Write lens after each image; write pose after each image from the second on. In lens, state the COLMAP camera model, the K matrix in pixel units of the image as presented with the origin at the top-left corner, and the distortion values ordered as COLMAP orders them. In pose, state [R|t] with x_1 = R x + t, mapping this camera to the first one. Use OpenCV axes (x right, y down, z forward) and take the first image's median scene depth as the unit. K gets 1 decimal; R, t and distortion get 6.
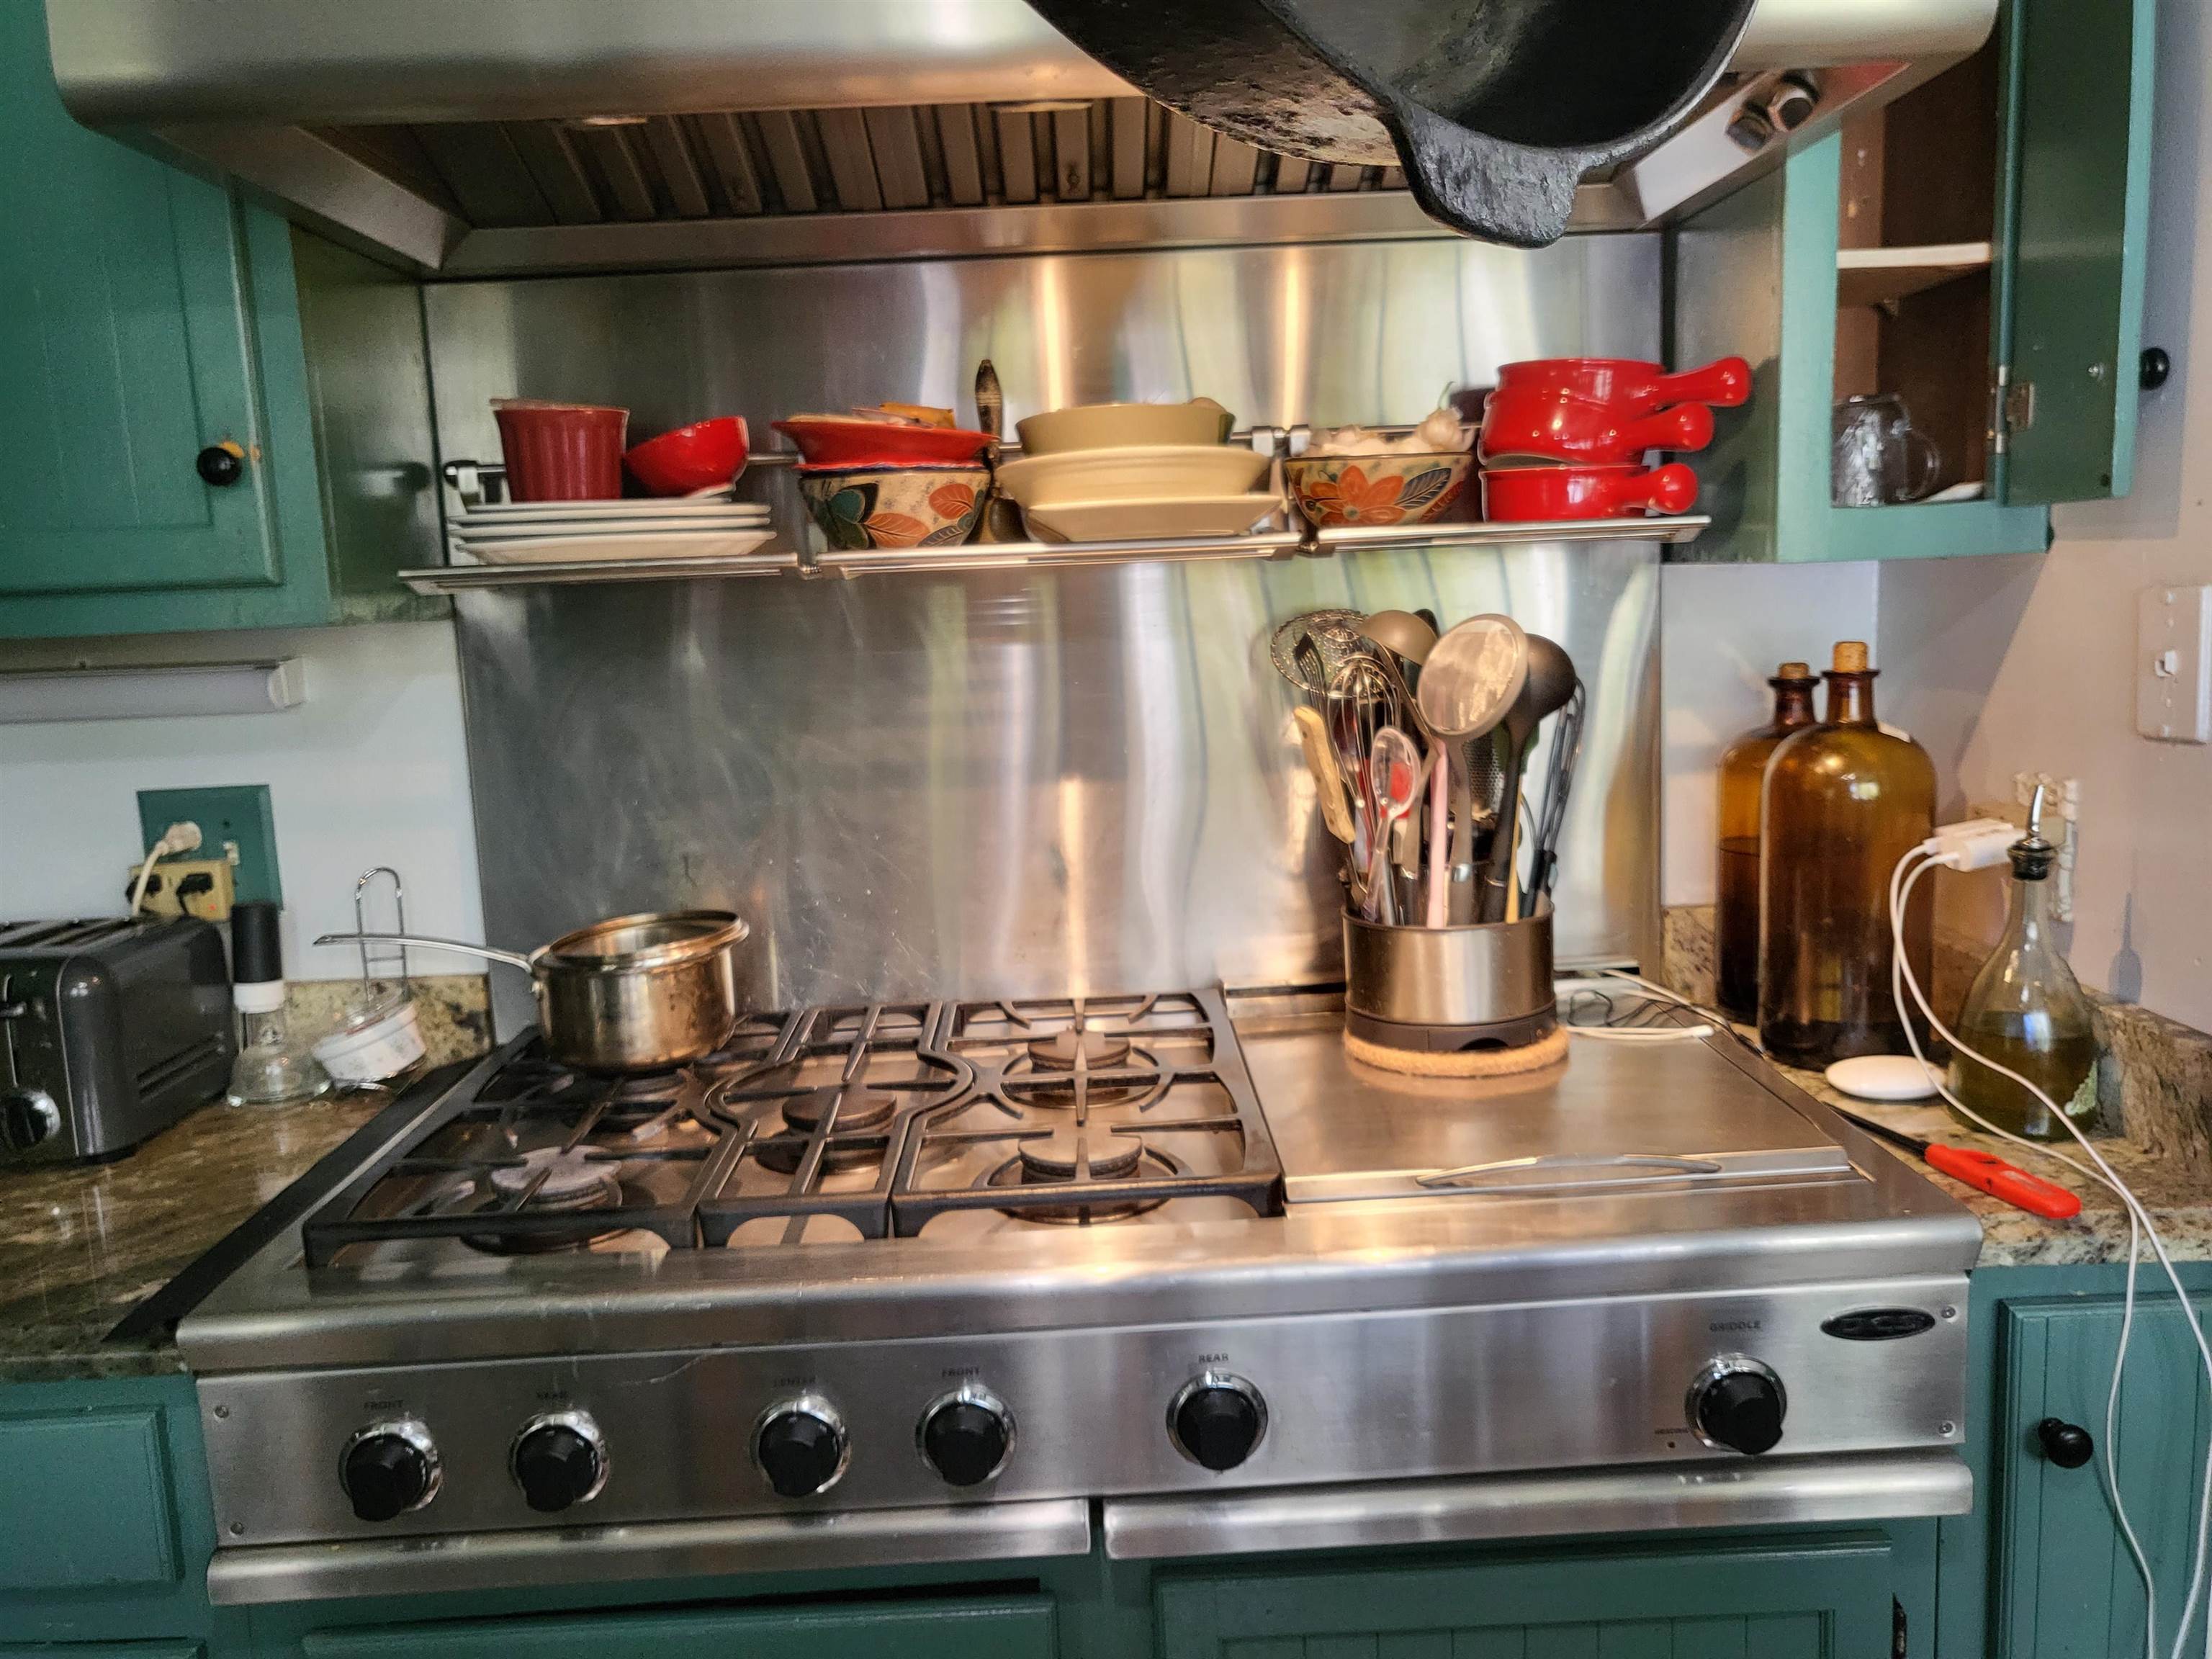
lens RADIAL K [[1760.7, 0, 1106.0], [0, 1760.7, 829.5], [0, 0, 1]] dist [-0.085023, 0.191356]
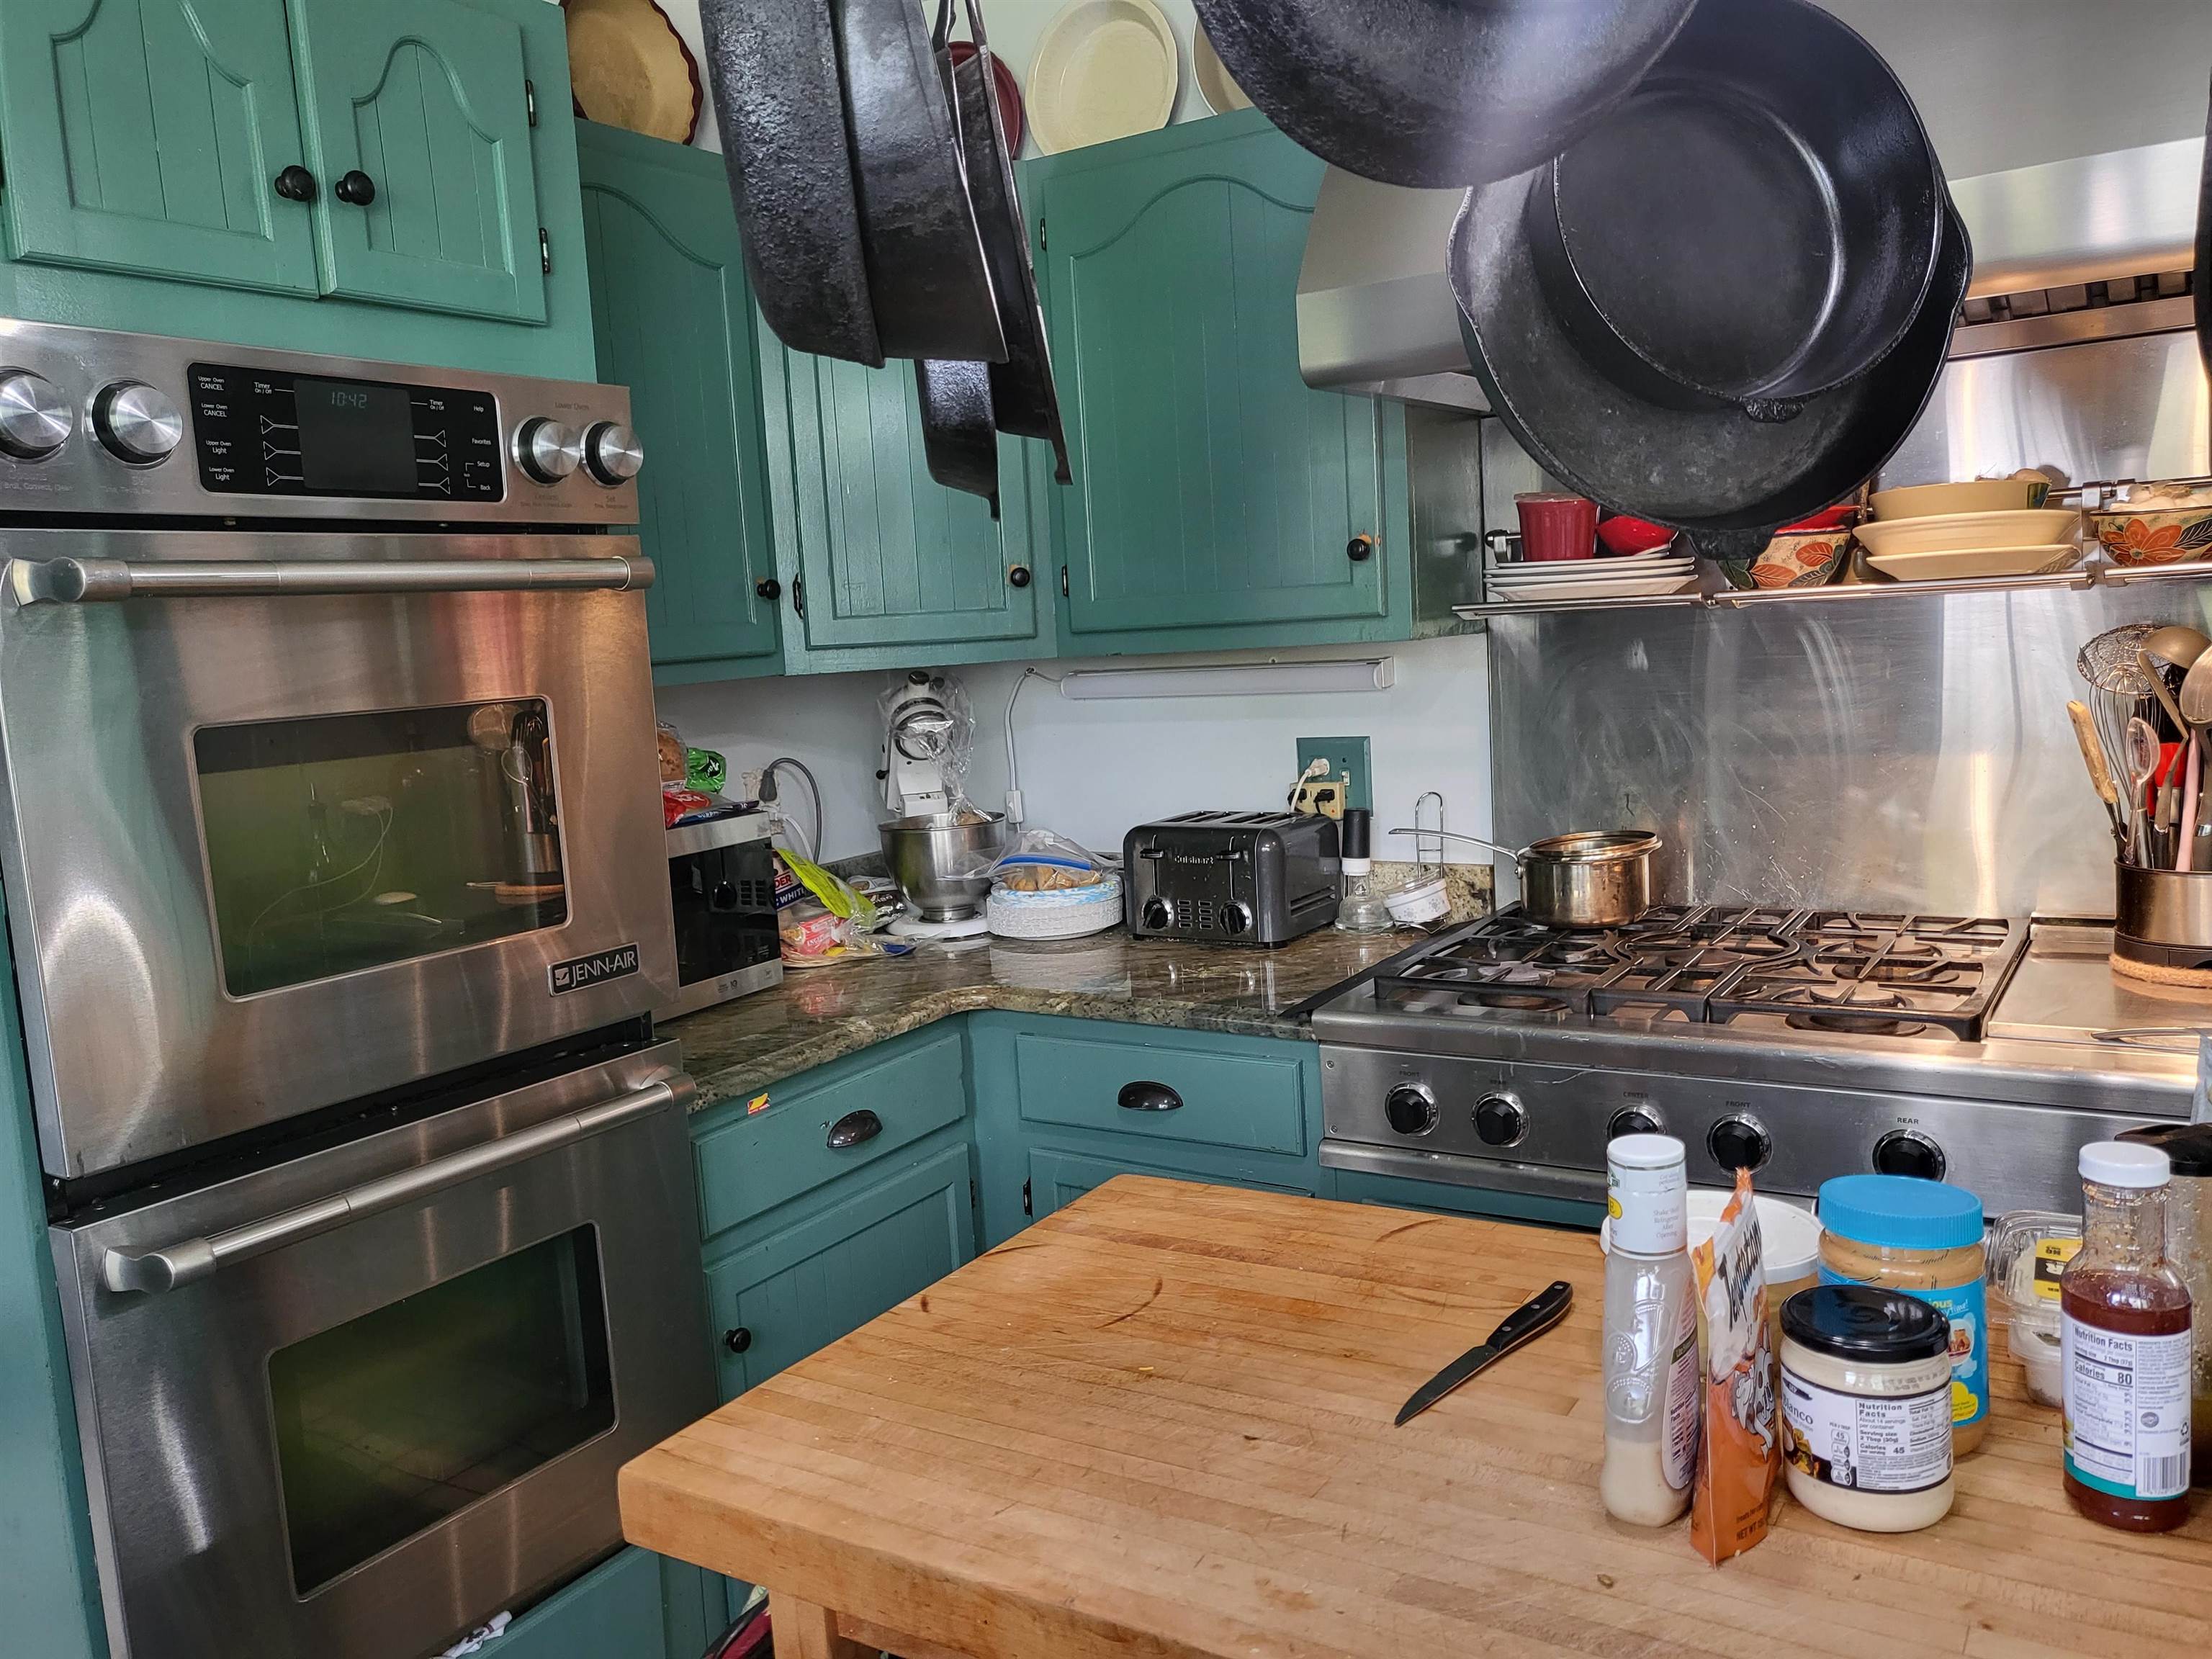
lens RADIAL K [[1694.2, 0, 1105.3], [0, 1694.2, 857.2], [0, 0, 1]] dist [0.005011, 0.009052]
pose [[0.828018, 0.071866, -0.556077, 0.210279], [-0.058483, 0.997412, 0.041820, 0.037096], [0.557643, -0.002107, 0.830078, -0.467431]]
